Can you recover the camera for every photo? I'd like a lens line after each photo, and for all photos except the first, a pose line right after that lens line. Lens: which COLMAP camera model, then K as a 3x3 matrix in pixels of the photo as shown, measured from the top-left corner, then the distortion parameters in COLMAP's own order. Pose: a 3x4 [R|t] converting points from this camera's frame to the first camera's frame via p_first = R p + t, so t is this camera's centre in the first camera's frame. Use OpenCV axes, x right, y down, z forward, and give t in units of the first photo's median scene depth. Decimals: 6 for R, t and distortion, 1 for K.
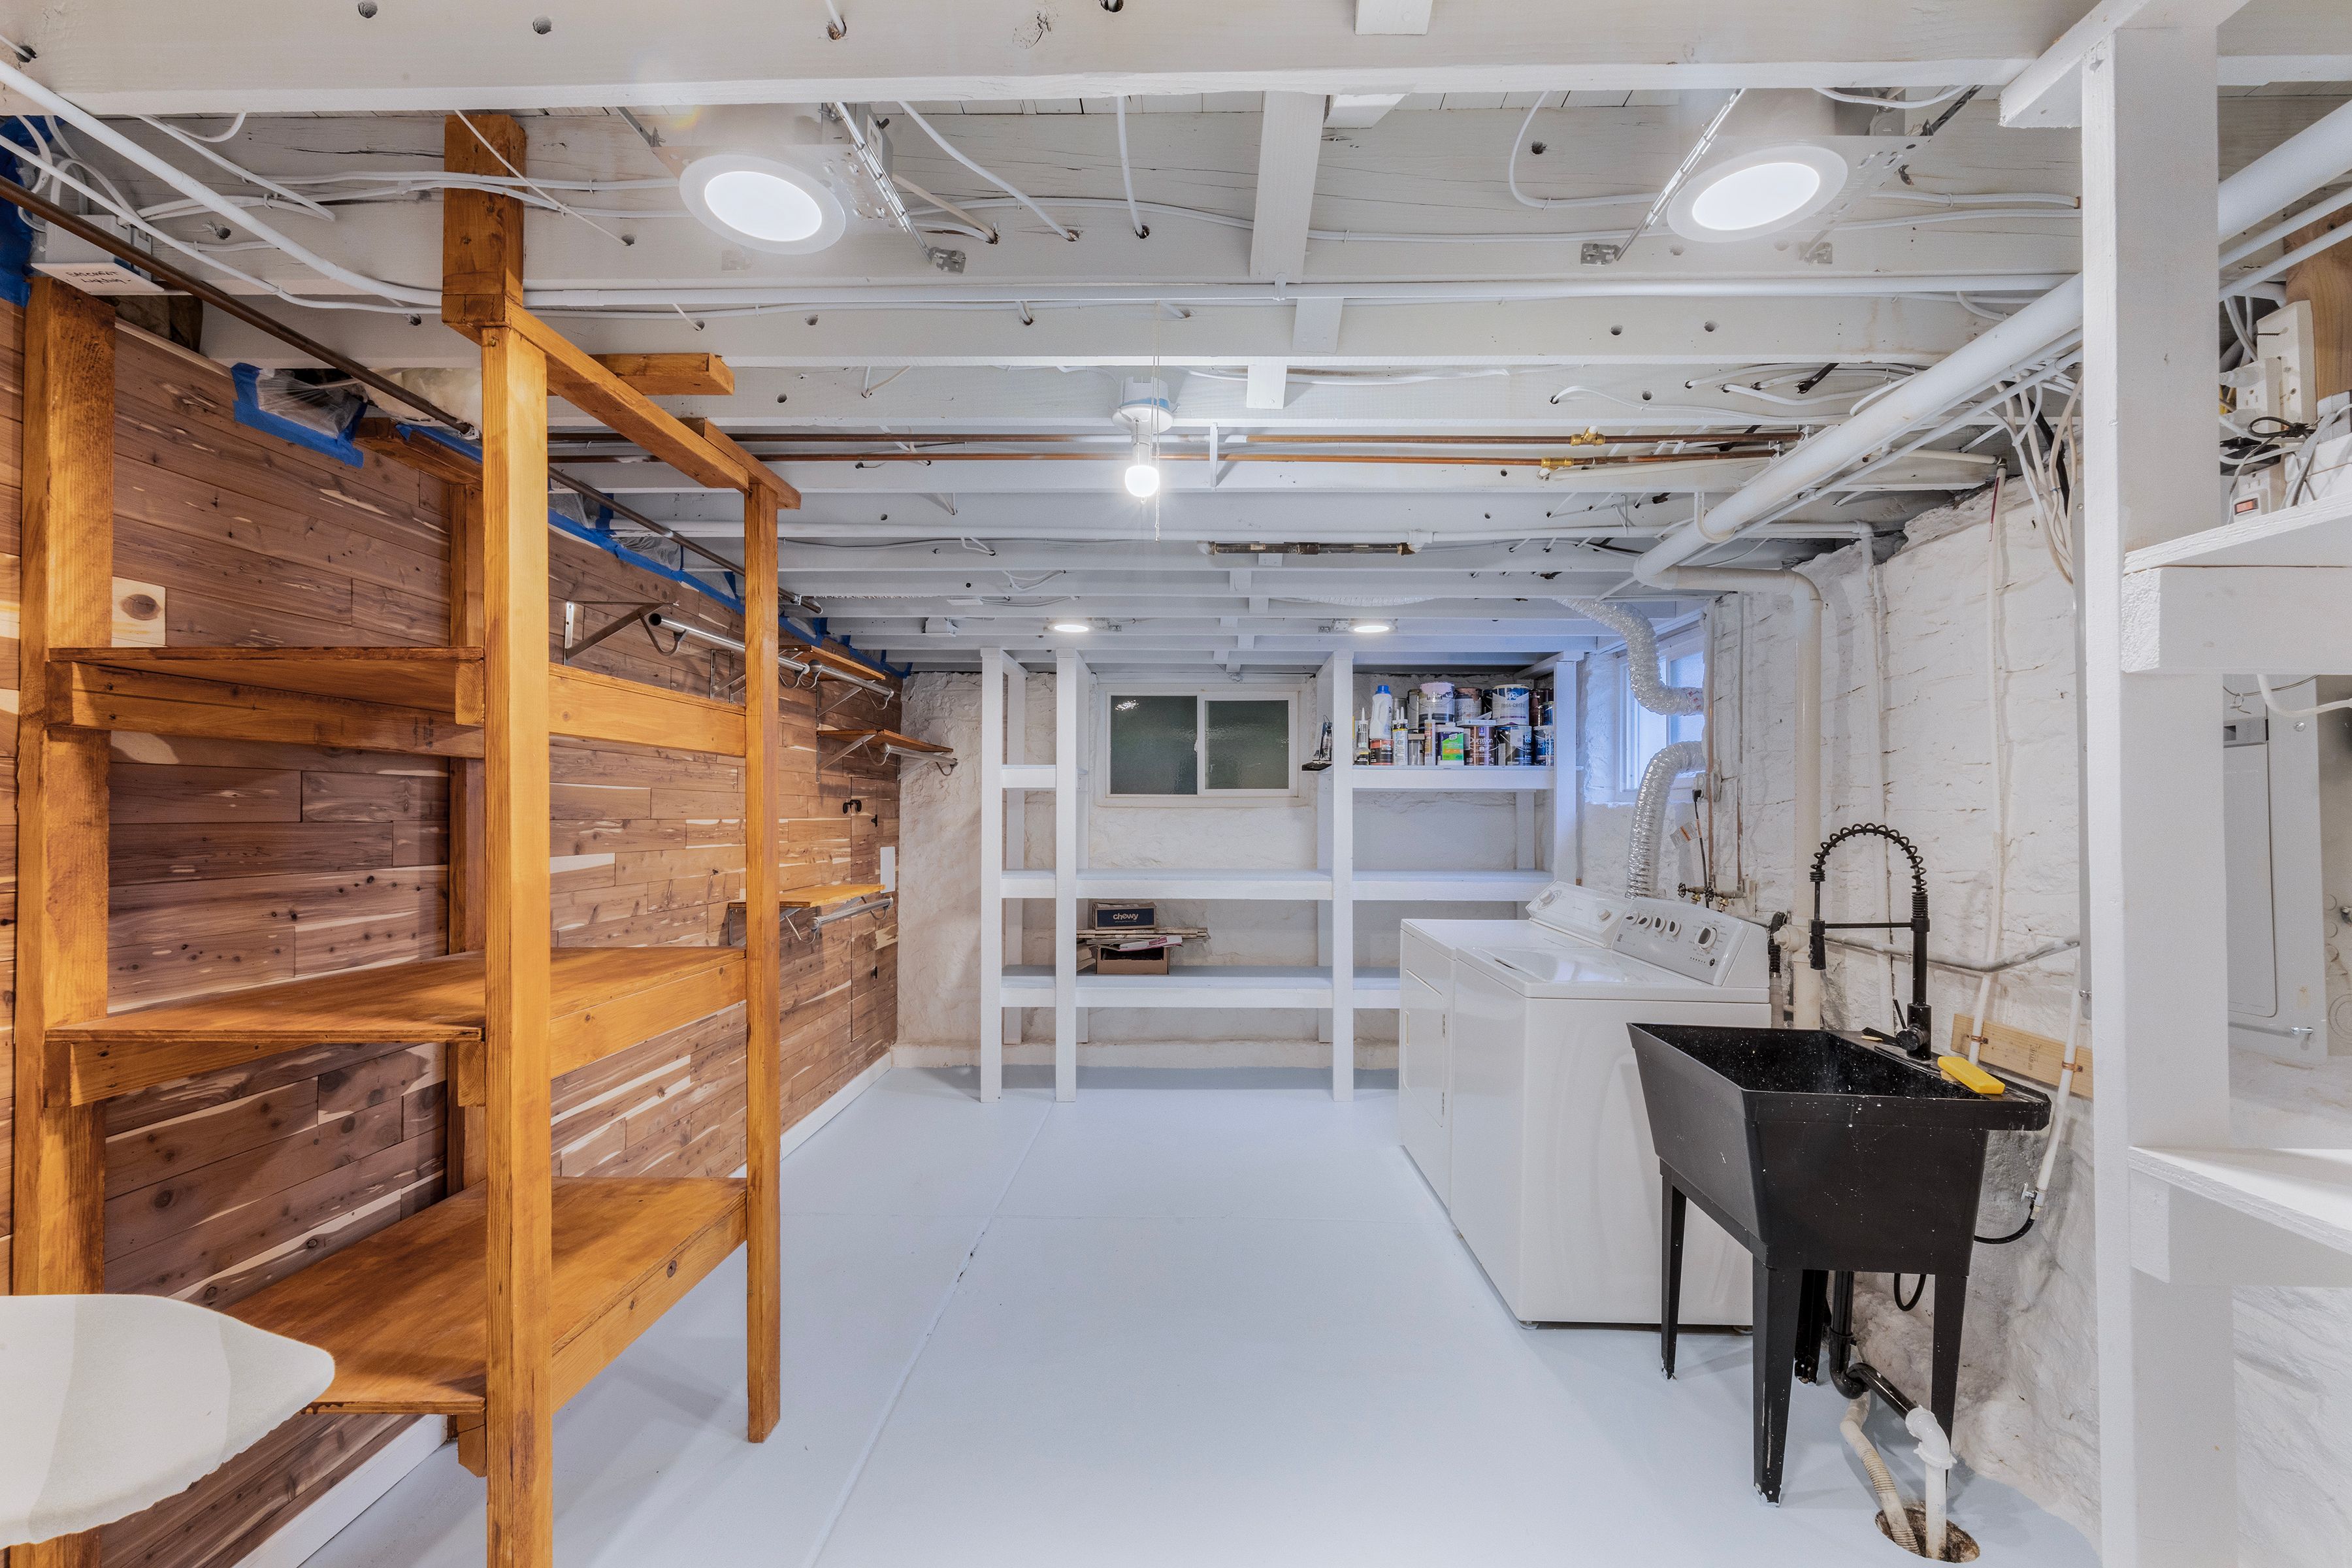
lens RADIAL K [[1058.8, 0, 1186.8], [0, 1058.8, 798.4], [0, 0, 1]] dist [0.013989, -0.002086]
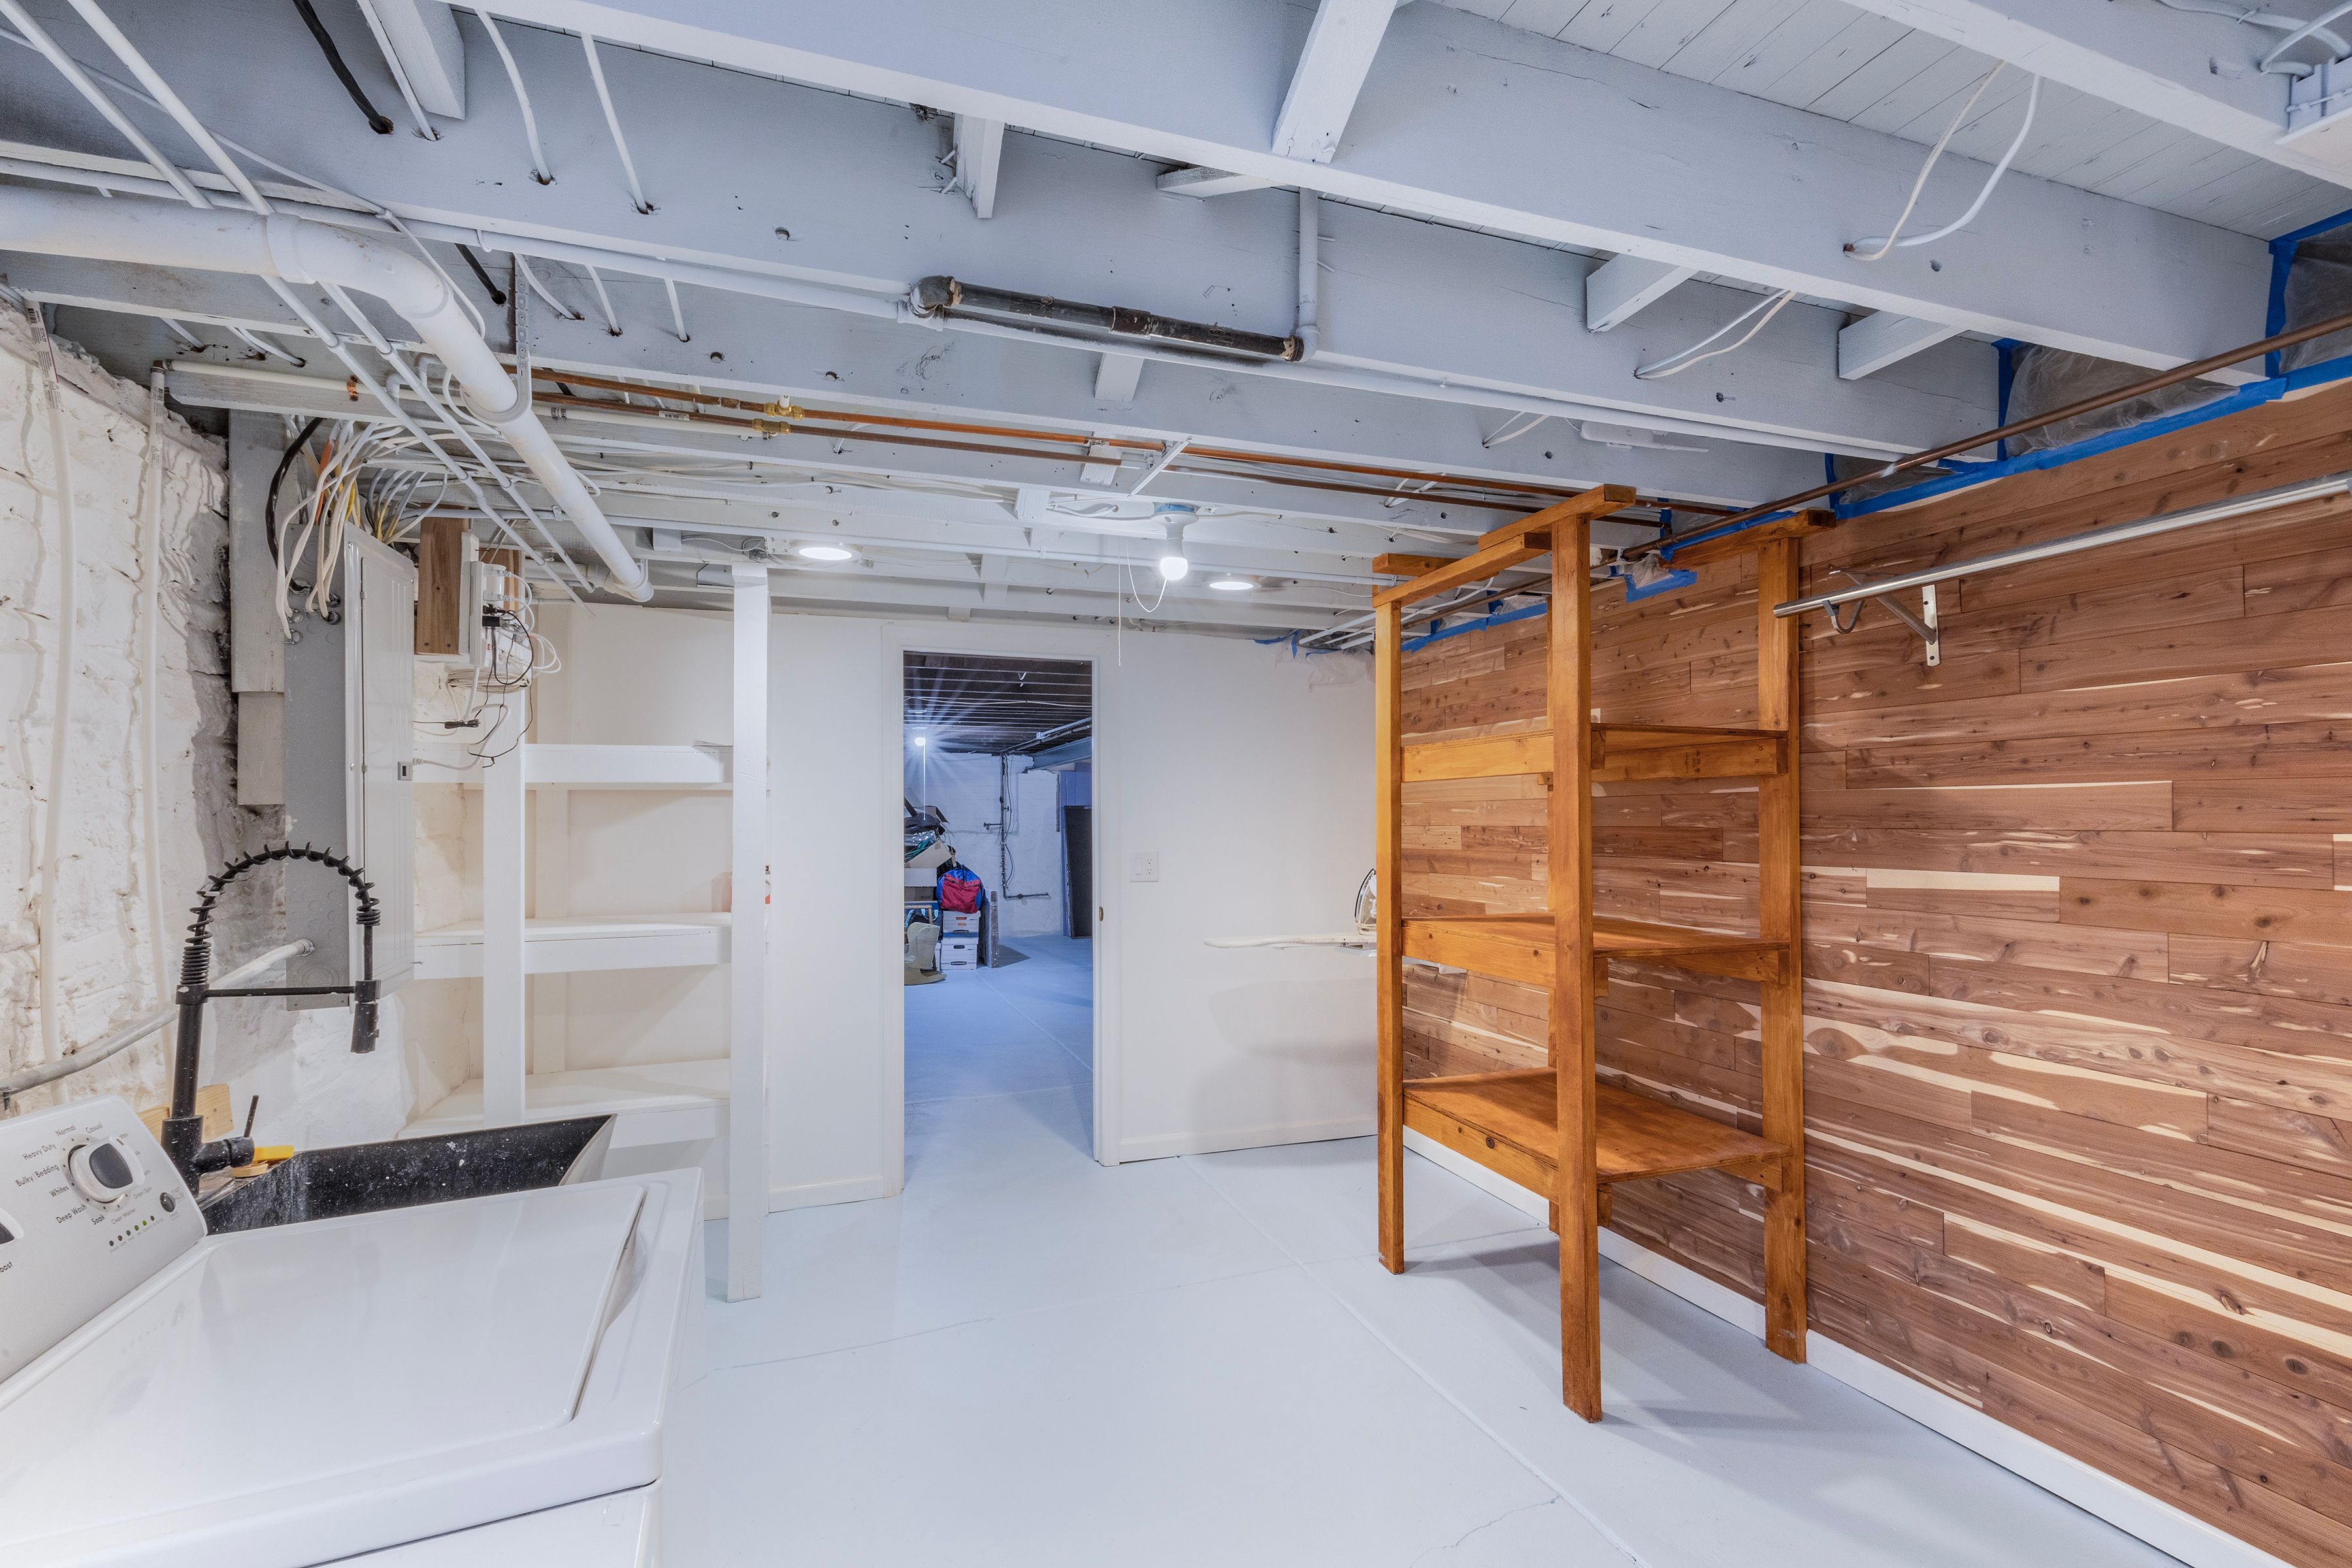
lens RADIAL K [[1058.8, 0, 1184.9], [0, 1058.8, 804.8], [0, 0, 1]] dist [0.013989, -0.002086]
pose [[-0.933931, -0.001259, -0.357450, 0.375835], [0.009289, 0.999571, -0.027790, 0.023896], [0.357332, -0.029274, -0.933519, 2.025818]]
